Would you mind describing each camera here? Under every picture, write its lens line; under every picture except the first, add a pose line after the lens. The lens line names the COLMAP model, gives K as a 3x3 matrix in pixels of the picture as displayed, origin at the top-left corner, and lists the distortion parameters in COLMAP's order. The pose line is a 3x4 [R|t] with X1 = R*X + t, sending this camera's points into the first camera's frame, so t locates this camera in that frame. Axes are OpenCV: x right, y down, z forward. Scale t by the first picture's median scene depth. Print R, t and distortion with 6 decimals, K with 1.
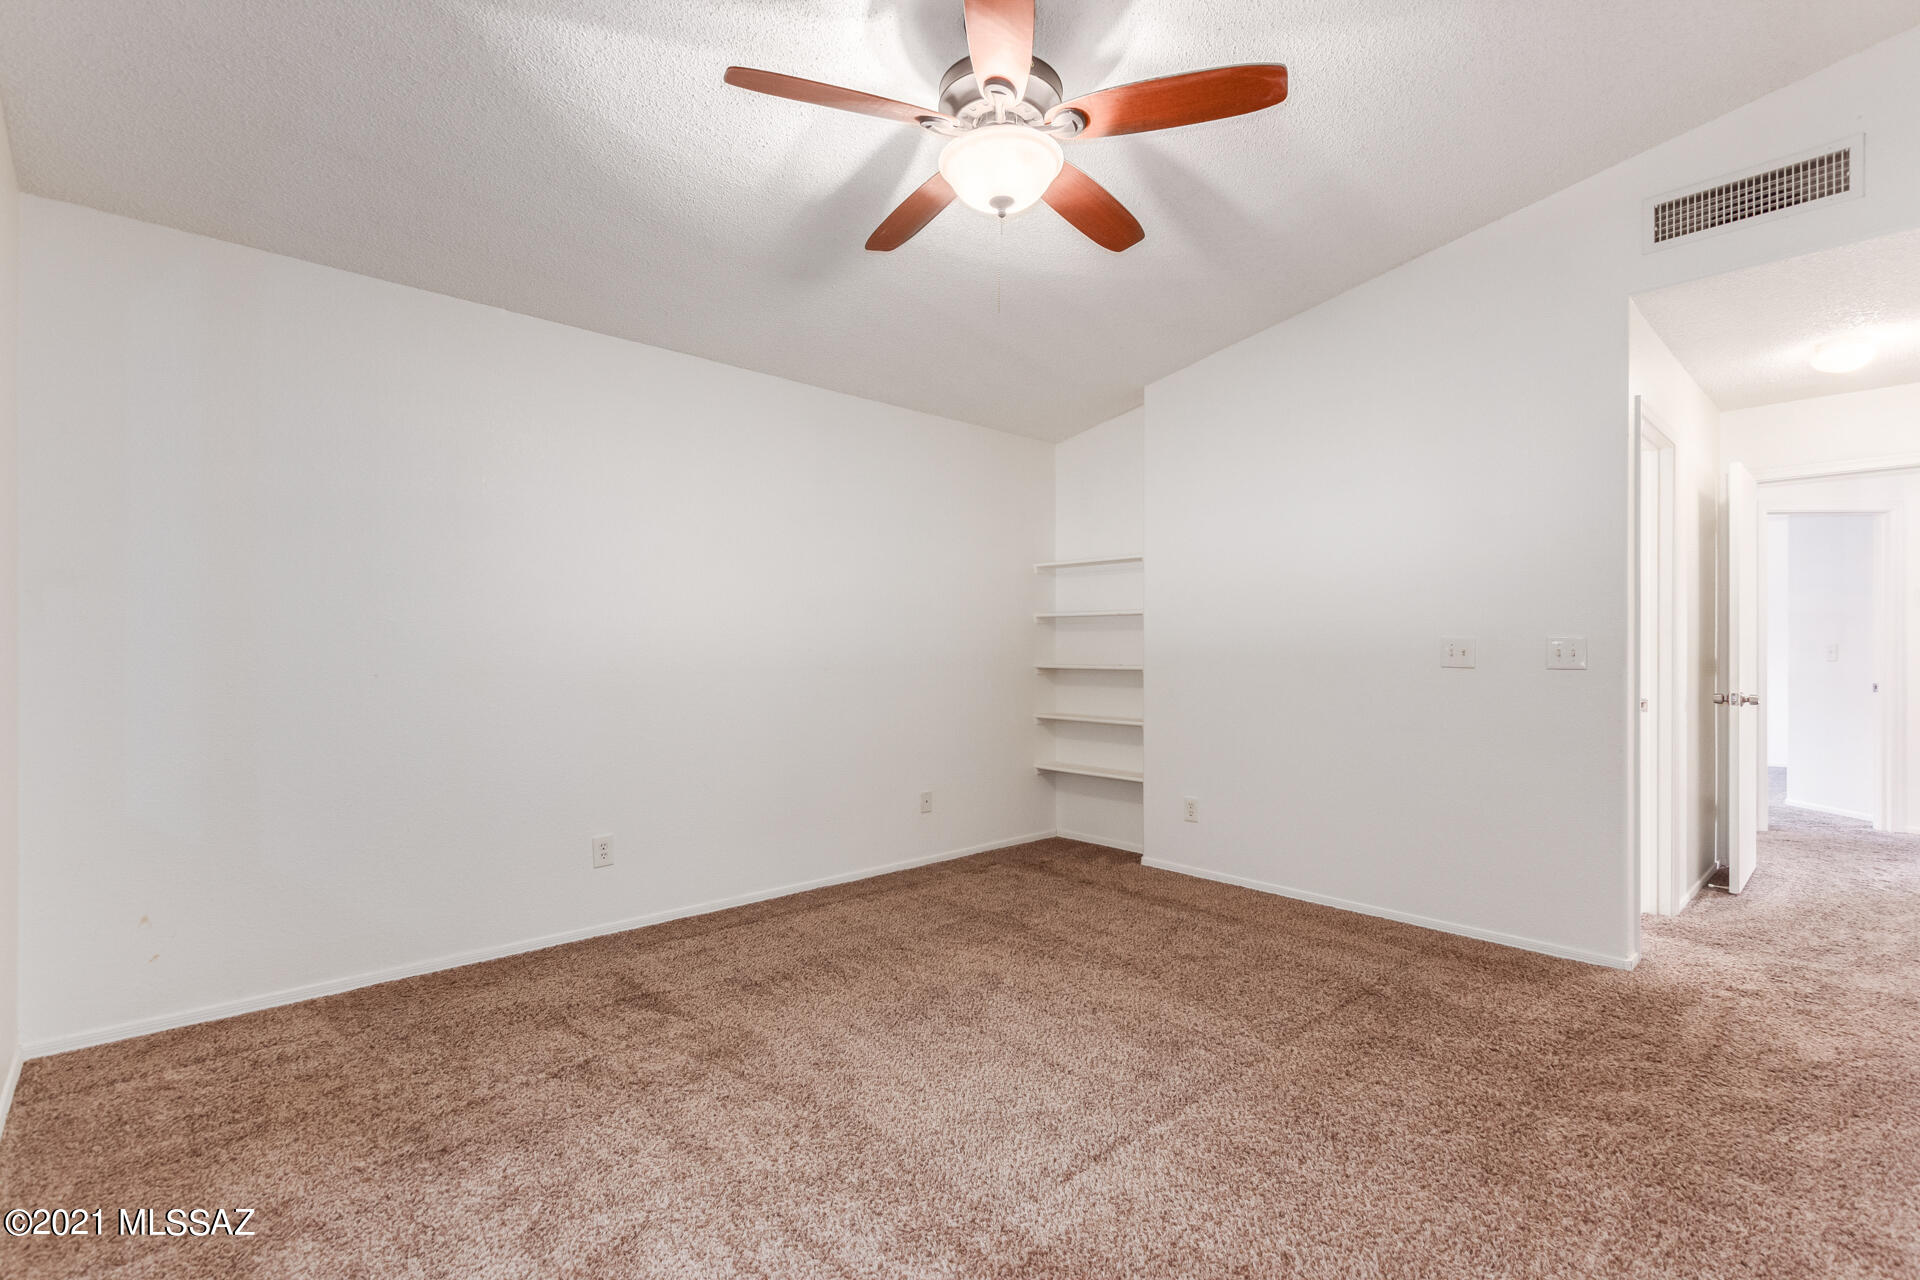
lens RADIAL K [[884.8, 0, 960.9], [0, 884.8, 646.4], [0, 0, 1]] dist [-0.000985, 0.000837]
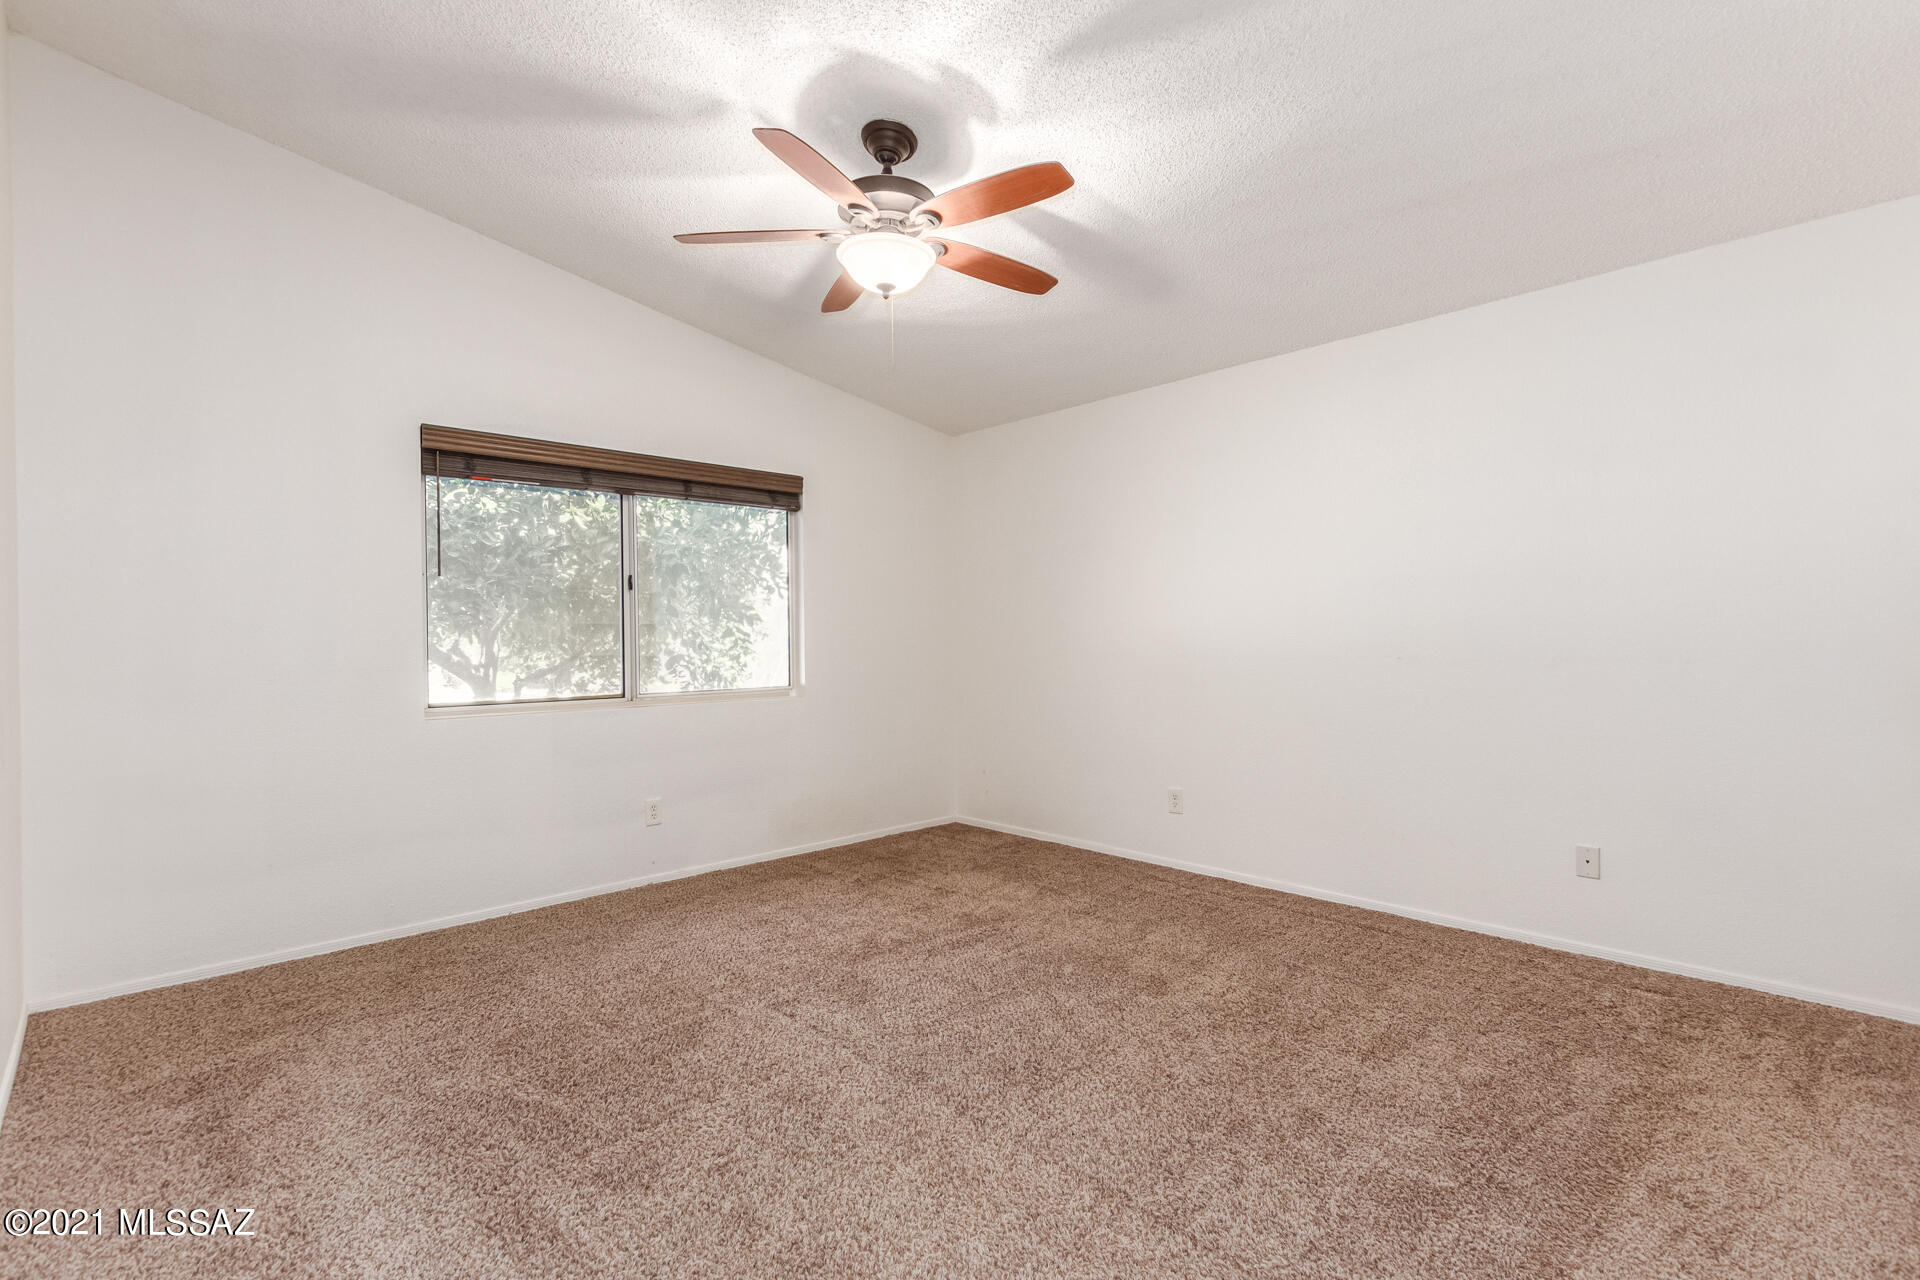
lens RADIAL K [[884.8, 0, 960.9], [0, 884.8, 638.3], [0, 0, 1]] dist [-0.000985, 0.000837]
pose [[0.019463, 0.003495, -0.999804, 0.872040], [0.009115, 0.999952, 0.003673, -0.004607], [0.999769, -0.009184, 0.019431, 0.708817]]
